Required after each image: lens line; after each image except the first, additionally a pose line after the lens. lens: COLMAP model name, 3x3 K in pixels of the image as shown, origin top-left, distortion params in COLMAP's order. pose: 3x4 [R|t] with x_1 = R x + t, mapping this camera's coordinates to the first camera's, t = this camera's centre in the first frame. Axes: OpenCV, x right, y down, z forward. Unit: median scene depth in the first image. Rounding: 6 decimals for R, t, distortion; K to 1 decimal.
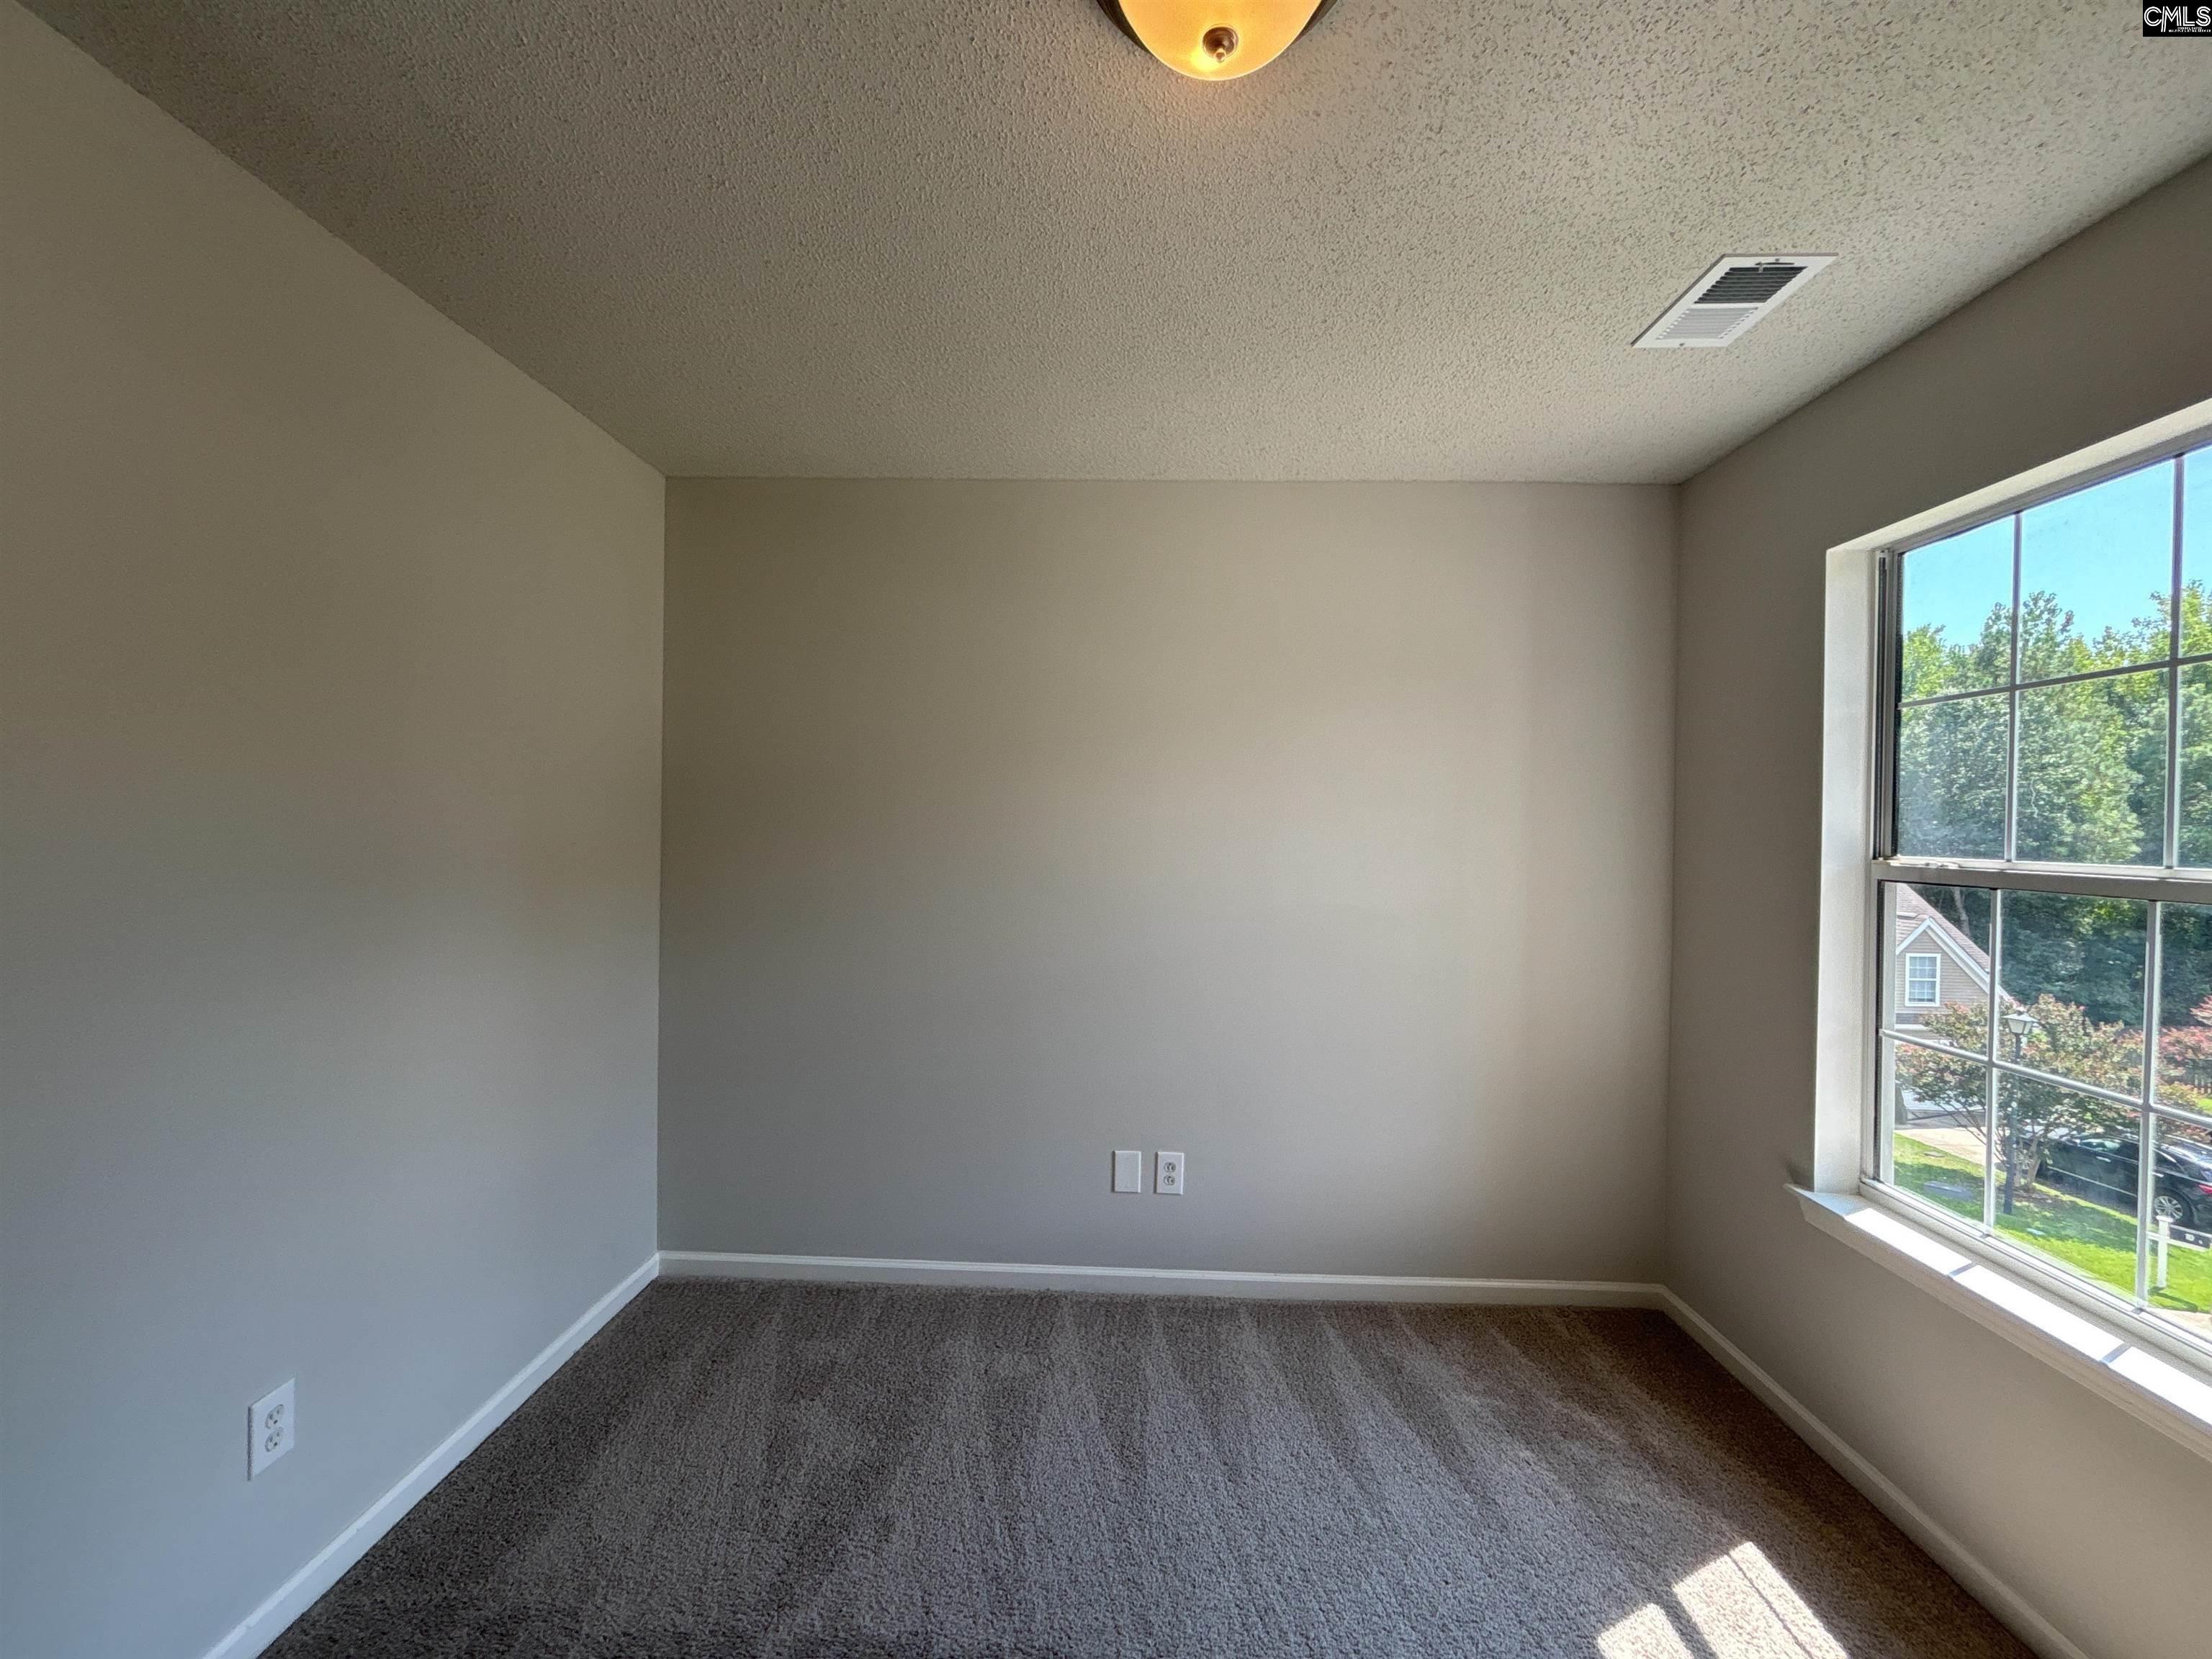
lens RADIAL K [[901.9, 0, 1106.2], [0, 901.9, 828.8], [0, 0, 1]] dist [0.000669, 0.000491]
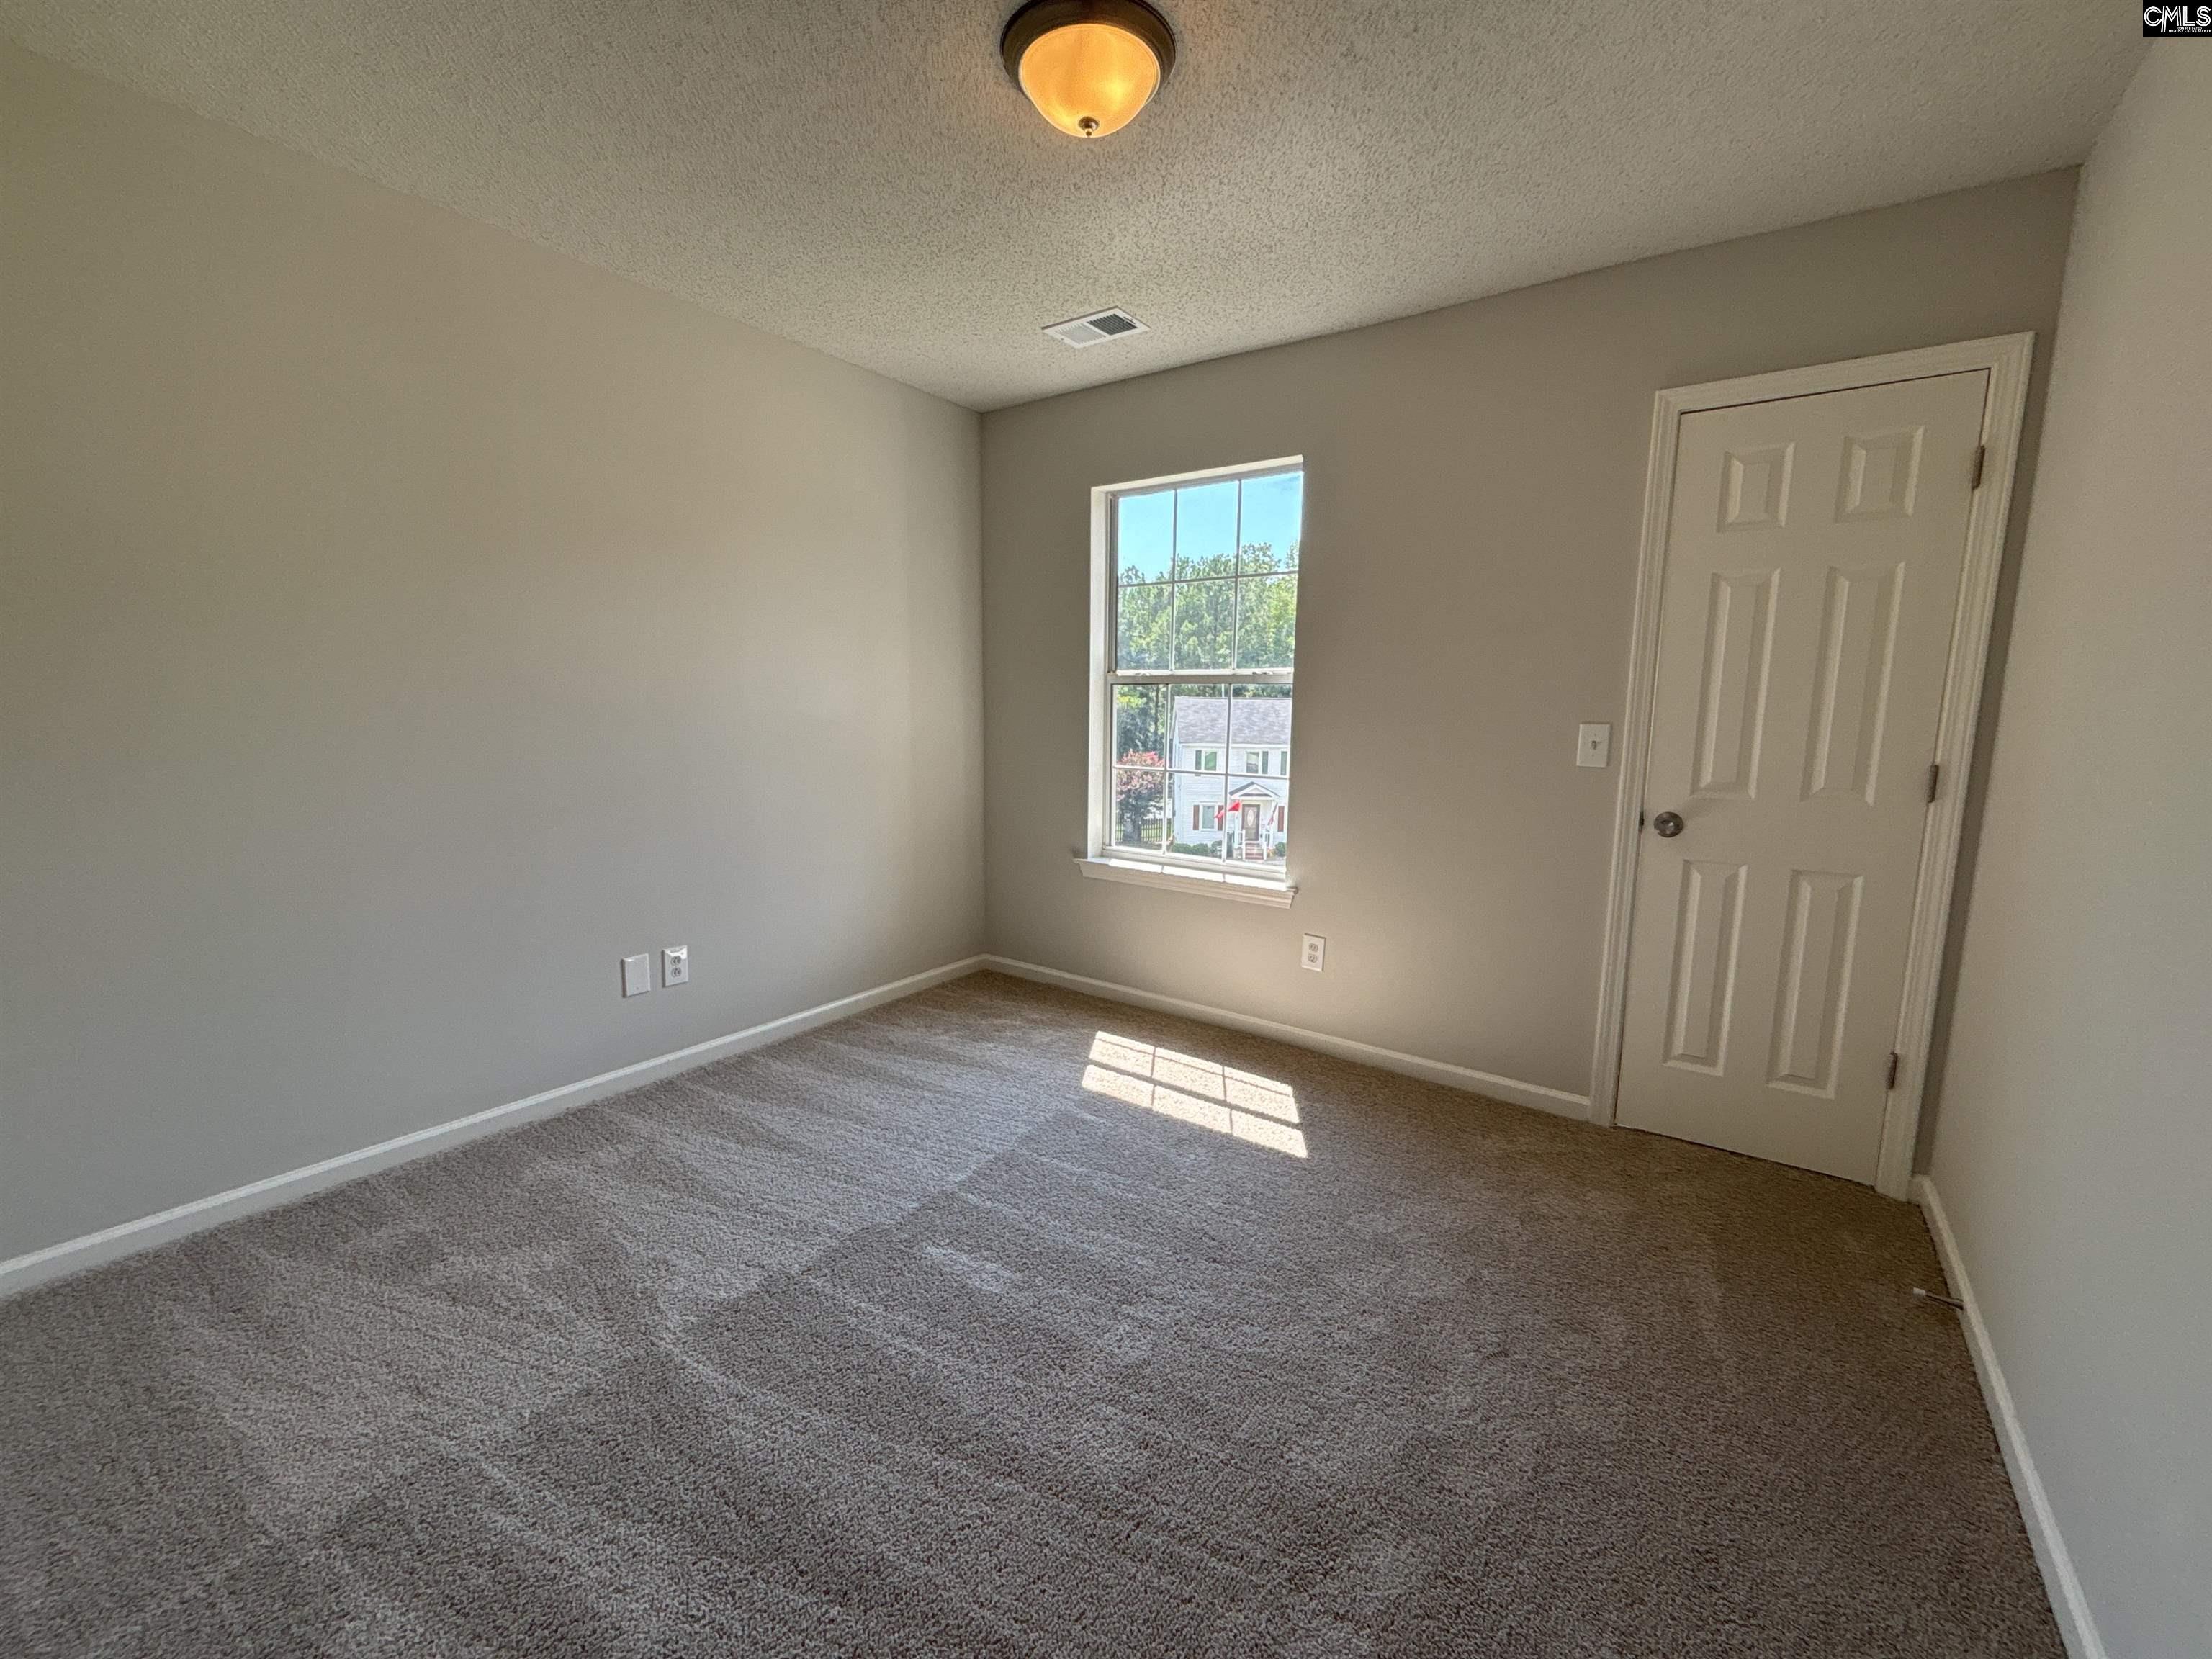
lens RADIAL K [[901.9, 0, 1106.2], [0, 901.9, 828.8], [0, 0, 1]] dist [0.000669, 0.000491]
pose [[0.557872, -0.127974, 0.820001, -0.649791], [-0.007156, 0.987261, 0.158946, 0.054065], [-0.829896, -0.094539, 0.549850, -0.014502]]
